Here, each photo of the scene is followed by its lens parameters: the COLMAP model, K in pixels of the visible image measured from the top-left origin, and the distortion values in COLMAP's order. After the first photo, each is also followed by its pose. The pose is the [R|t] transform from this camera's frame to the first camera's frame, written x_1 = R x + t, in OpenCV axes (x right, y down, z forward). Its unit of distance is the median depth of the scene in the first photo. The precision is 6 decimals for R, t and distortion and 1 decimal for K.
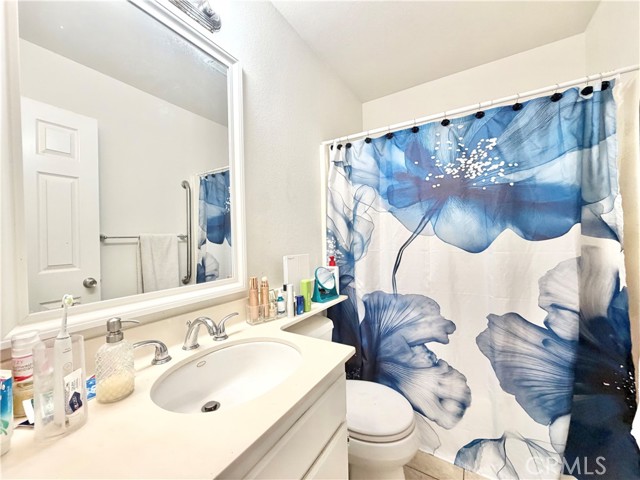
lens RADIAL K [[255.0, 0, 317.7], [0, 255.0, 237.0], [0, 0, 1]] dist [0.000057, 0.000374]
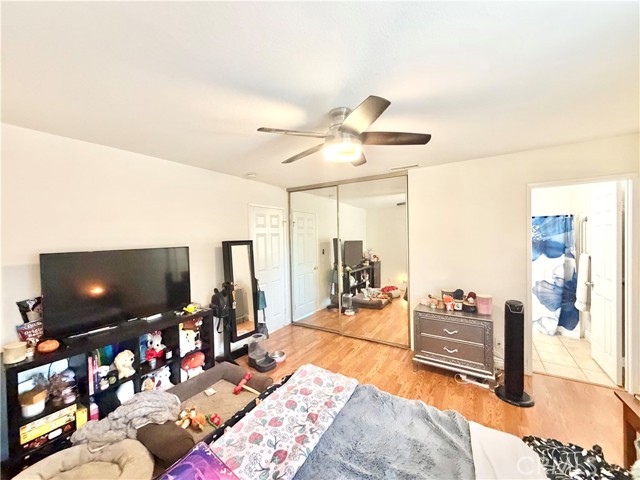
lens RADIAL K [[255.0, 0, 321.2], [0, 255.0, 240.9], [0, 0, 1]] dist [0.000057, 0.000374]
pose [[0.999893, -0.000698, -0.014620, -2.175886], [0.000826, 0.999962, 0.008704, -0.255879], [0.014613, -0.008715, 0.999855, -2.457139]]
